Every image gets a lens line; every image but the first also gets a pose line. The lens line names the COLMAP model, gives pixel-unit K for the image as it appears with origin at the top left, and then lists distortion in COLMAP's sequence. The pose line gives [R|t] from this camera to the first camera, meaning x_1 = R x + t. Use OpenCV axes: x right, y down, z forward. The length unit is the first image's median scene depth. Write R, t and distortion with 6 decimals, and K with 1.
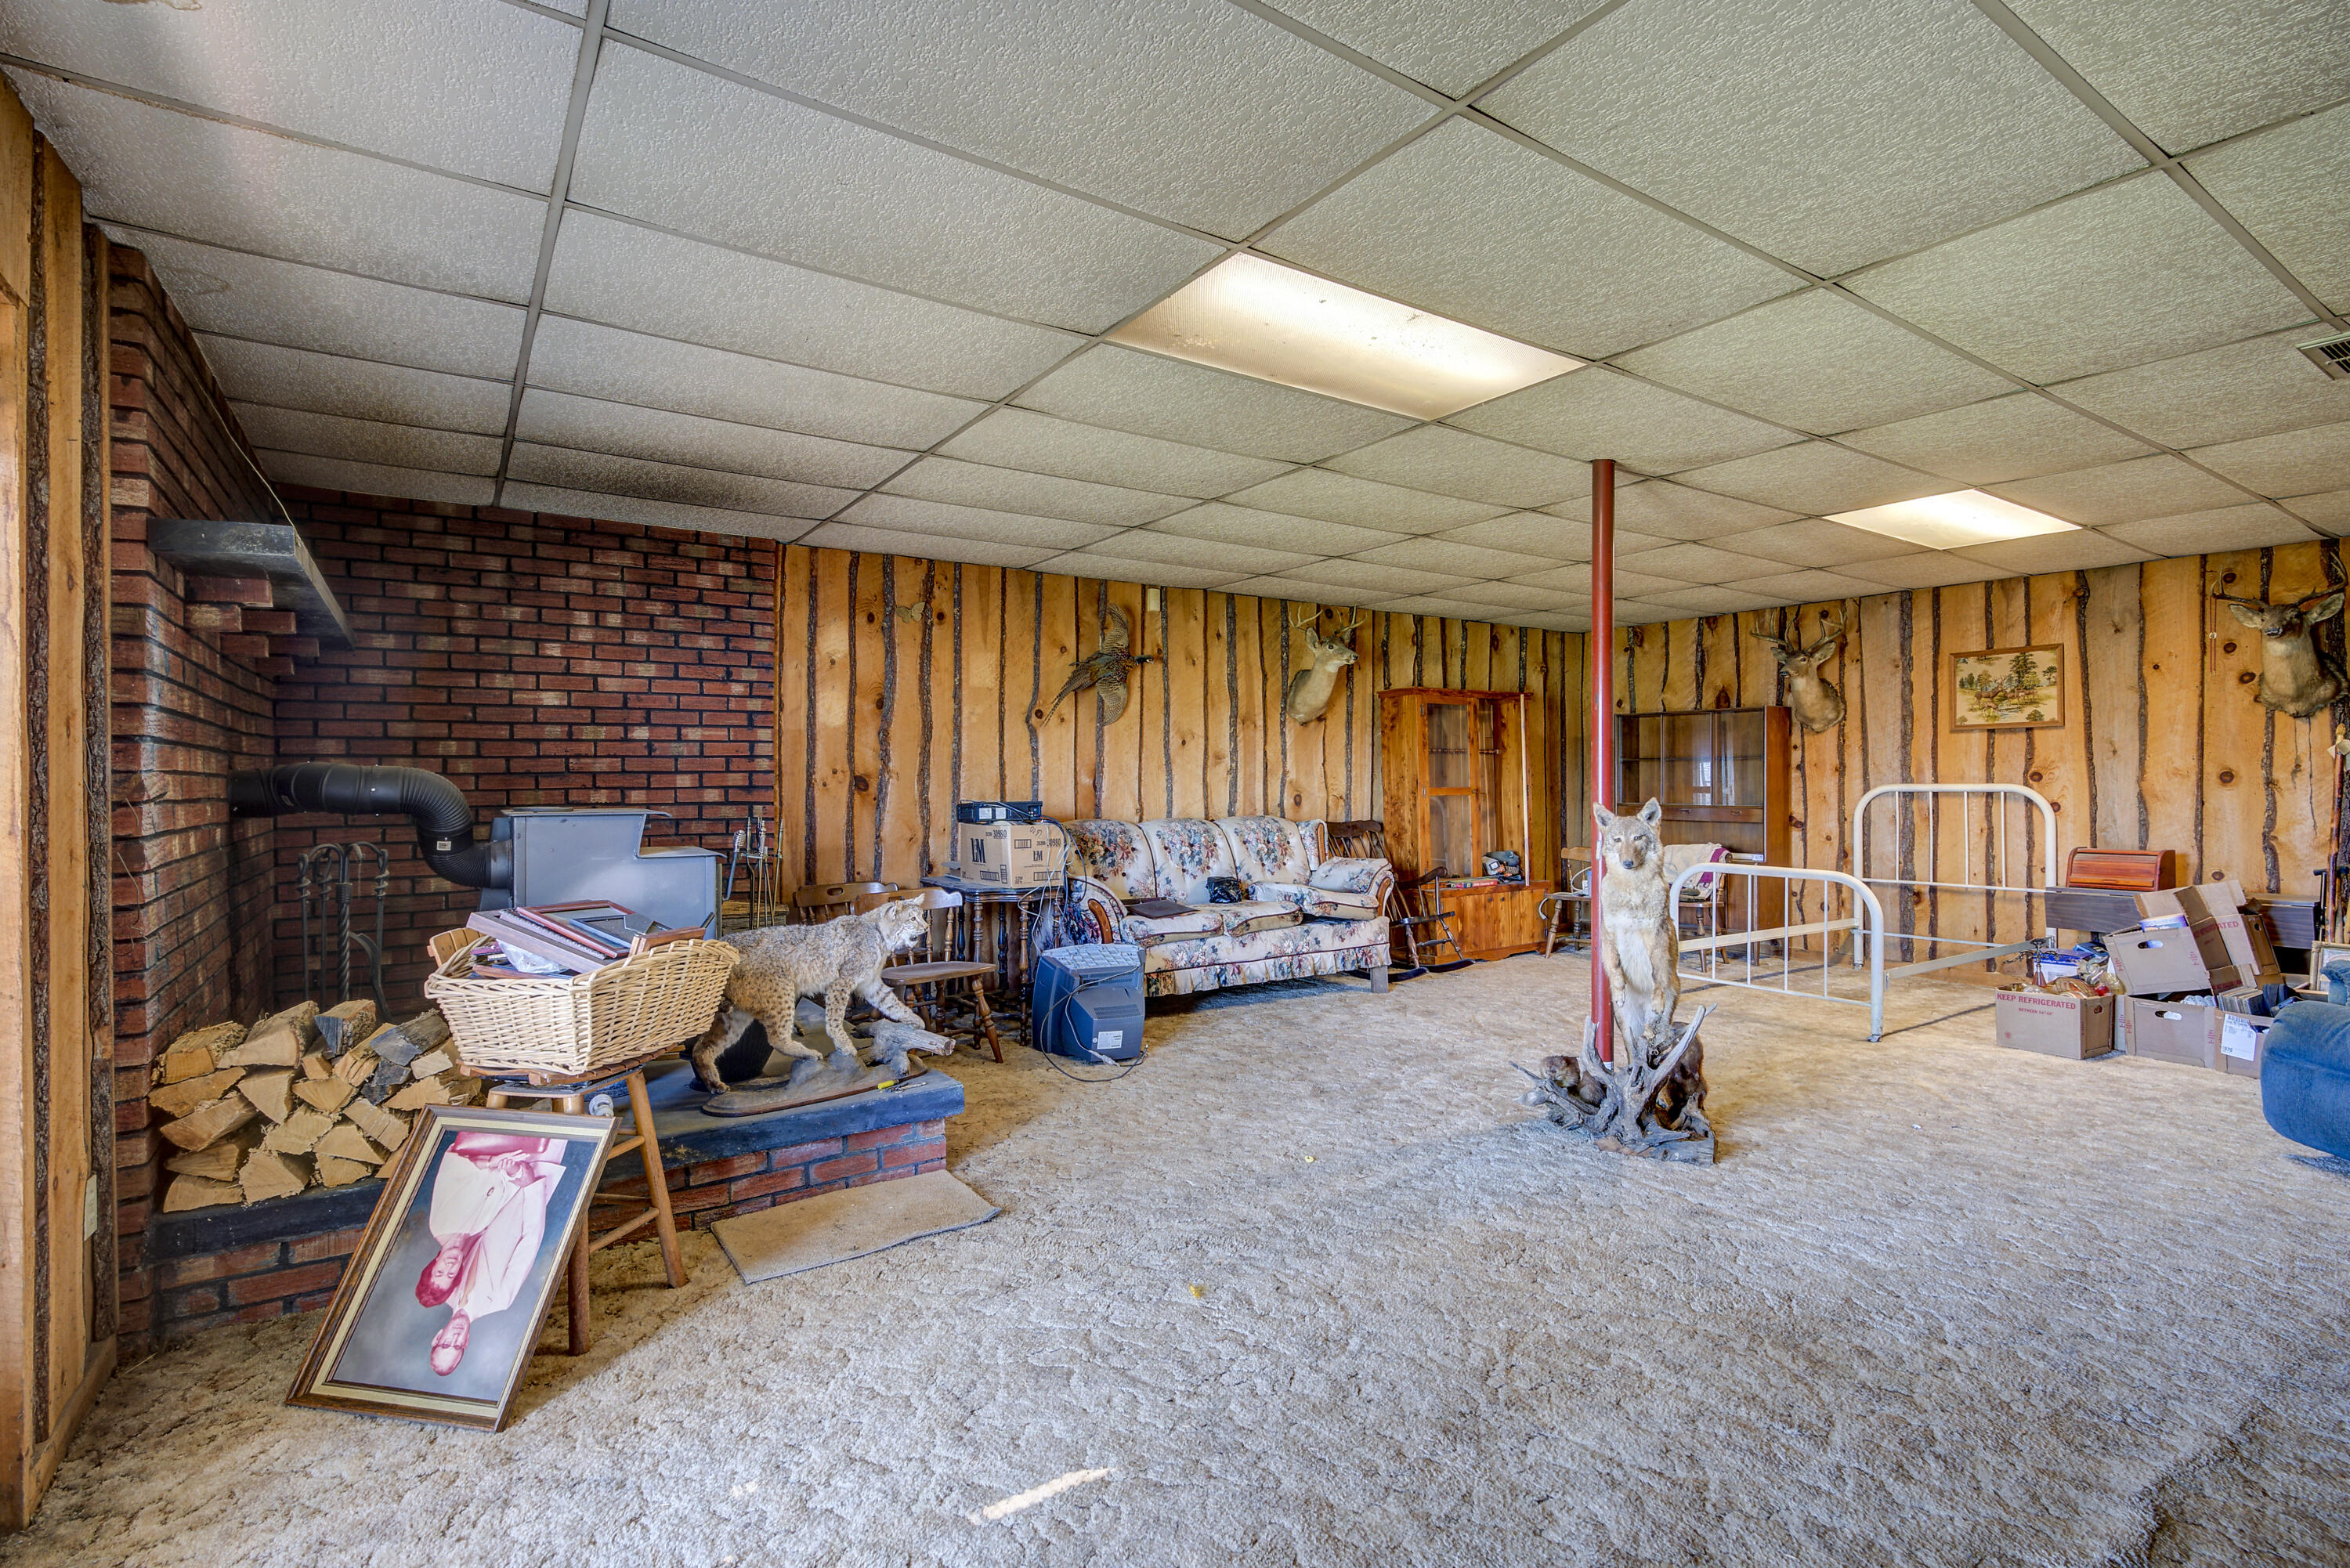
lens RADIAL K [[1170.7, 0, 1111.8], [0, 1170.7, 800.3], [0, 0, 1]] dist [-0.007076, 0.005519]
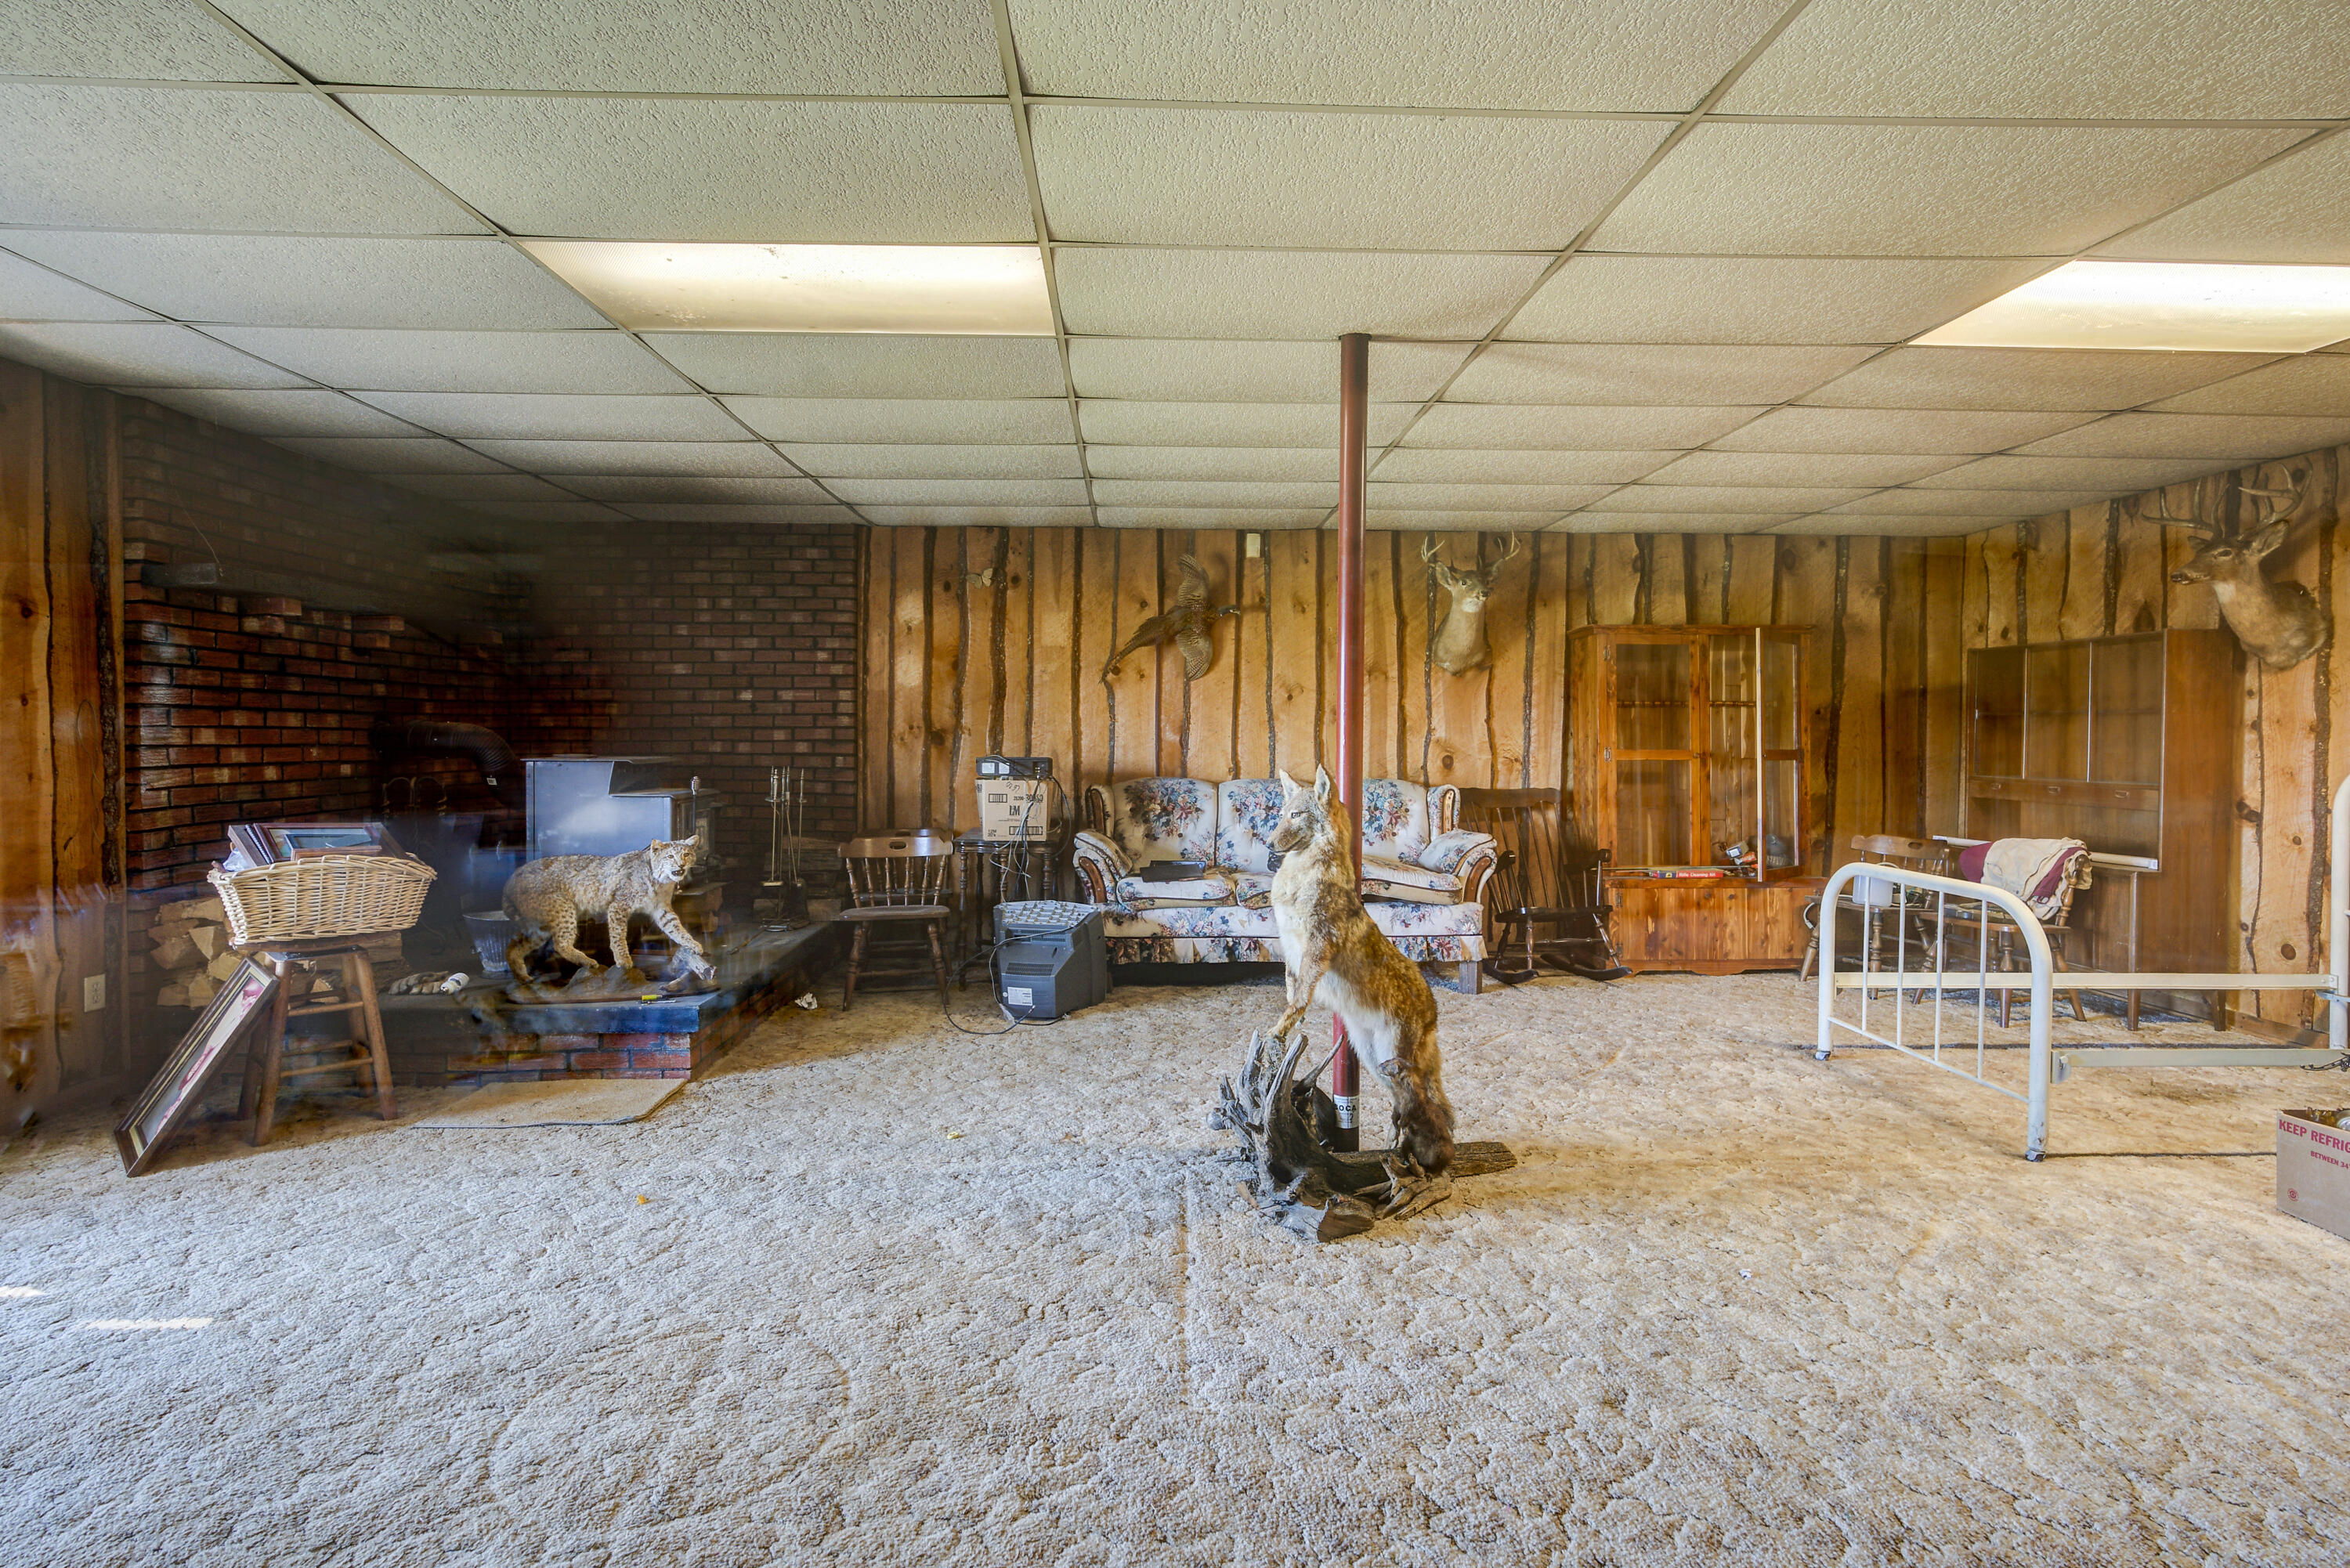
lens RADIAL K [[1170.7, 0, 1181.5], [0, 1170.7, 766.4], [0, 0, 1]] dist [-0.007076, 0.005519]
pose [[0.836478, 0.020949, -0.547600, 0.580164], [-0.016290, 0.999778, 0.013365, -0.006635], [0.547759, -0.002259, 0.836633, 0.210432]]
